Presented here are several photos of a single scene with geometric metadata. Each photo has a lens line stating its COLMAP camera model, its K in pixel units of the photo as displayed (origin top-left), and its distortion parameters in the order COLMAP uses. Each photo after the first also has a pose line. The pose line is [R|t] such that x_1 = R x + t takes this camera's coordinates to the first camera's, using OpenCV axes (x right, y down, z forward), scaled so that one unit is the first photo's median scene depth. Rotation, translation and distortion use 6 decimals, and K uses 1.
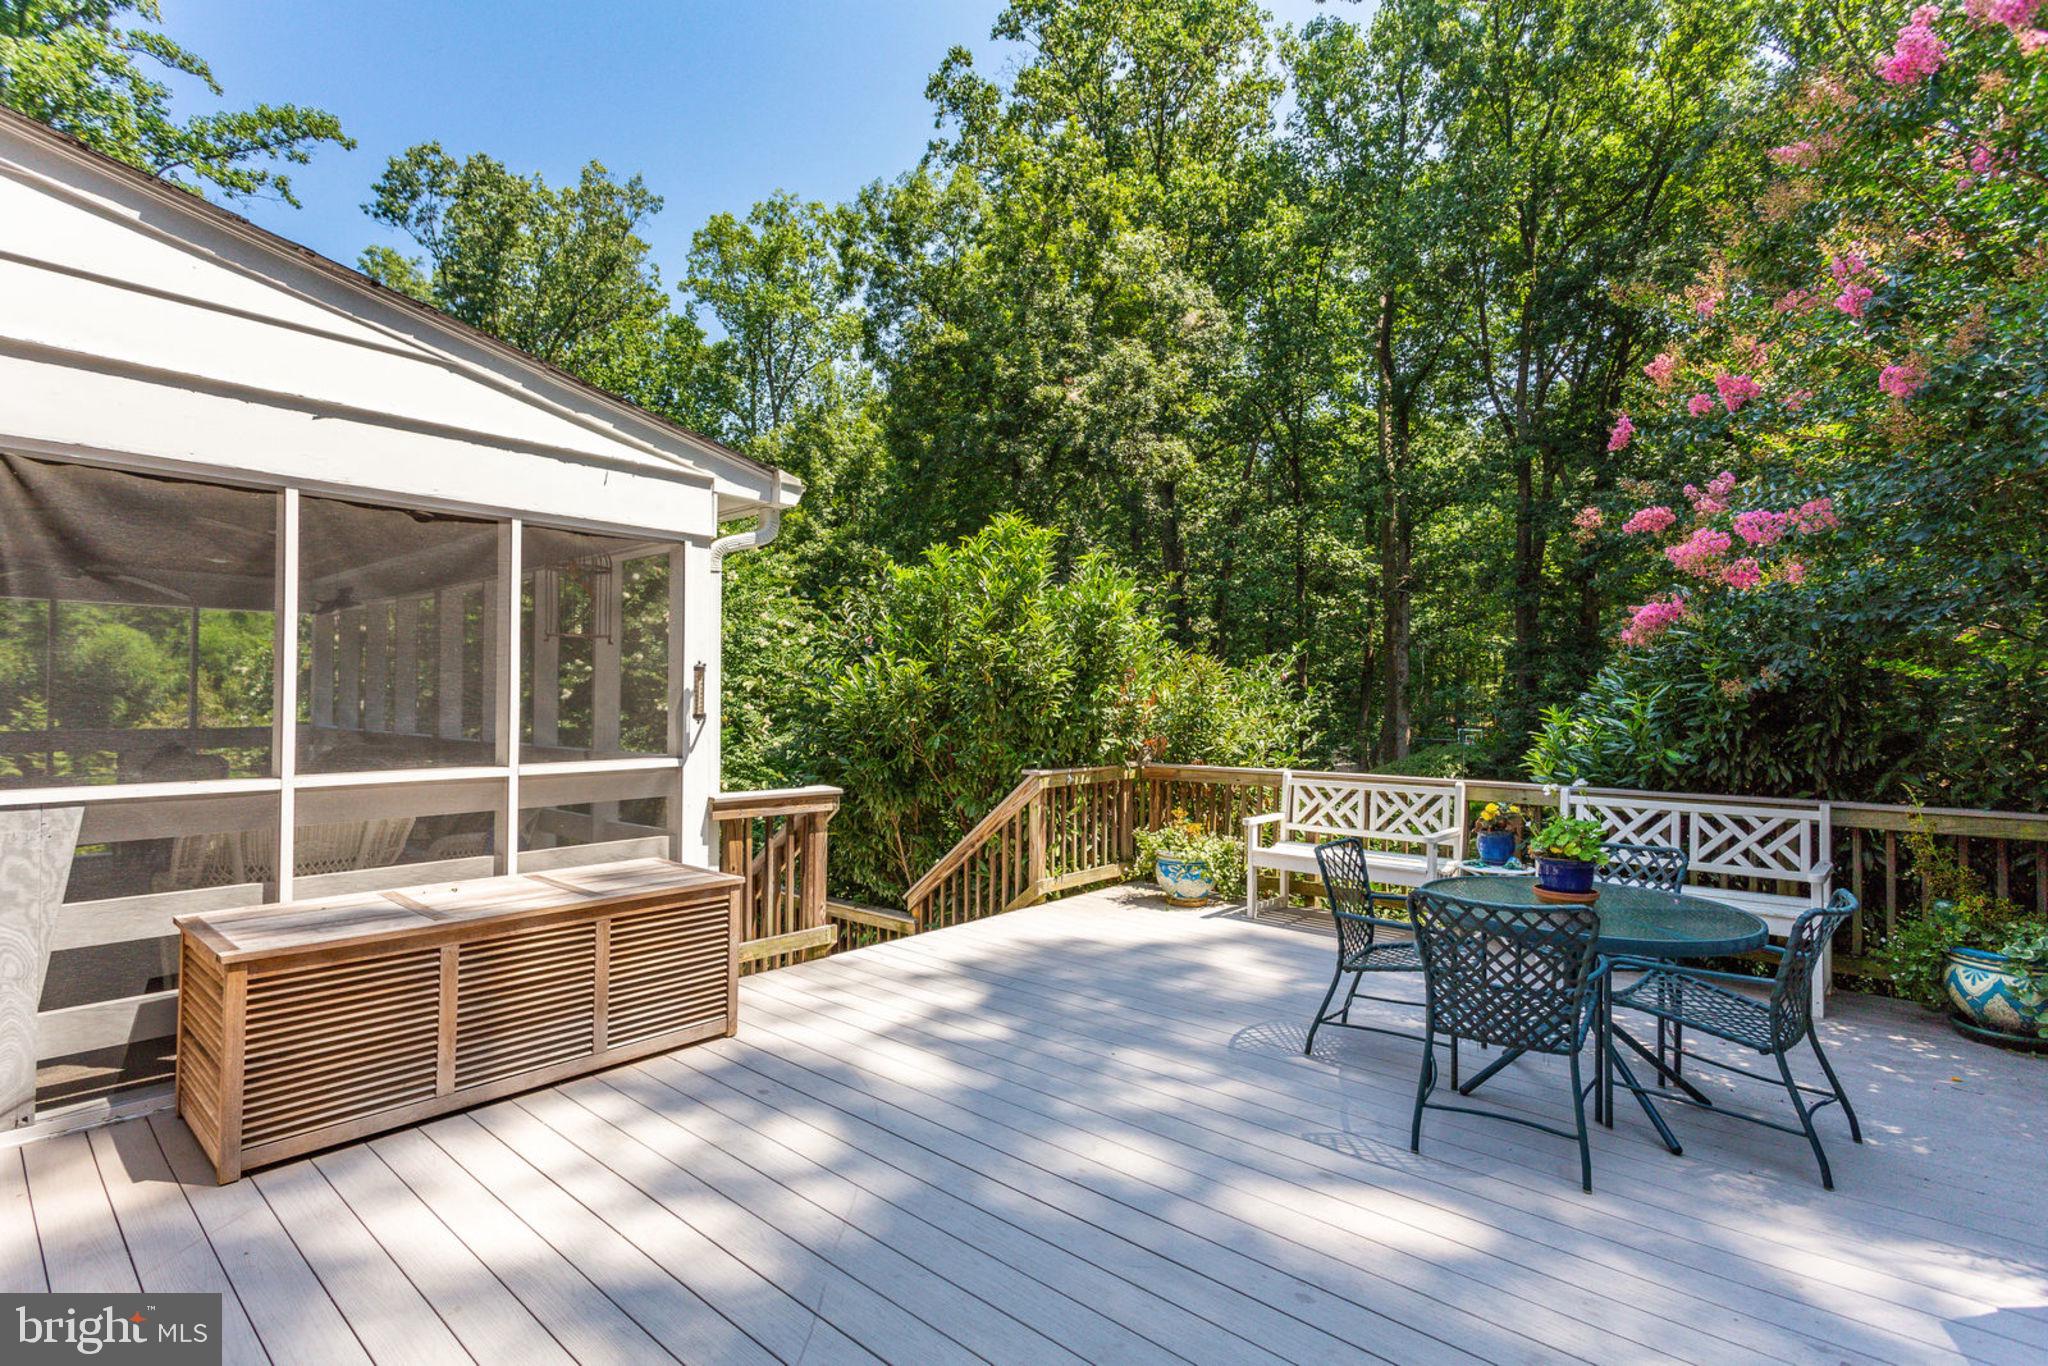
lens RADIAL K [[966.9, 0, 1024.0], [0, 966.9, 683.0], [0, 0, 1]] dist [0.000724, 0.000229]
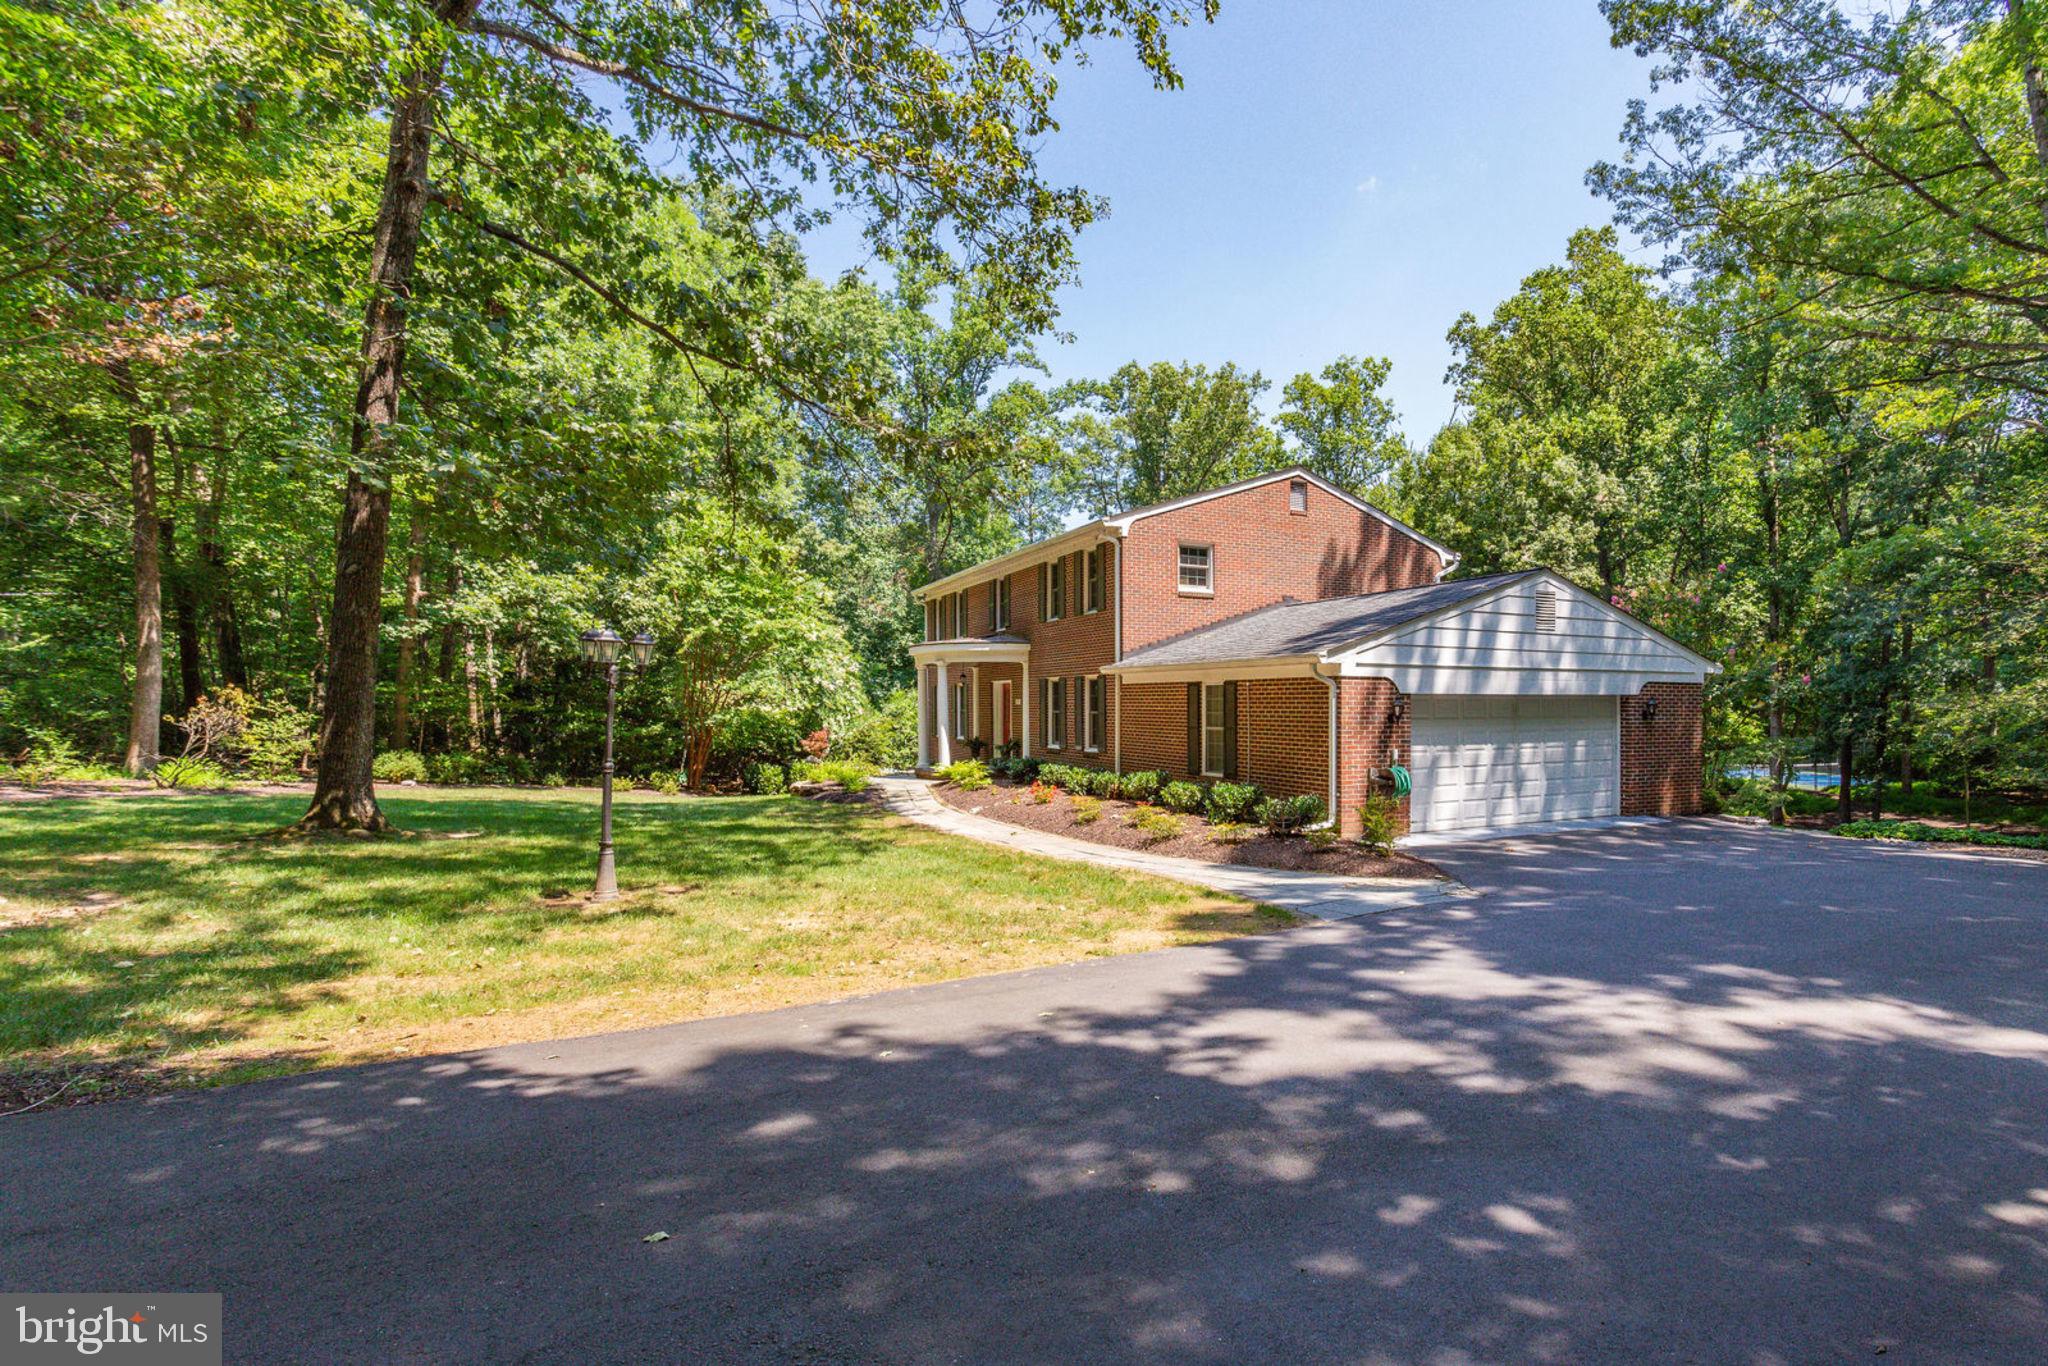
lens RADIAL K [[966.9, 0, 1024.0], [0, 966.9, 683.0], [0, 0, 1]] dist [0.000724, 0.000229]
pose [[0.868271, -0.001759, -0.496088, 0.094756], [0.021115, 0.999219, 0.033412, -0.079405], [0.495641, -0.039486, 0.867629, -0.852743]]
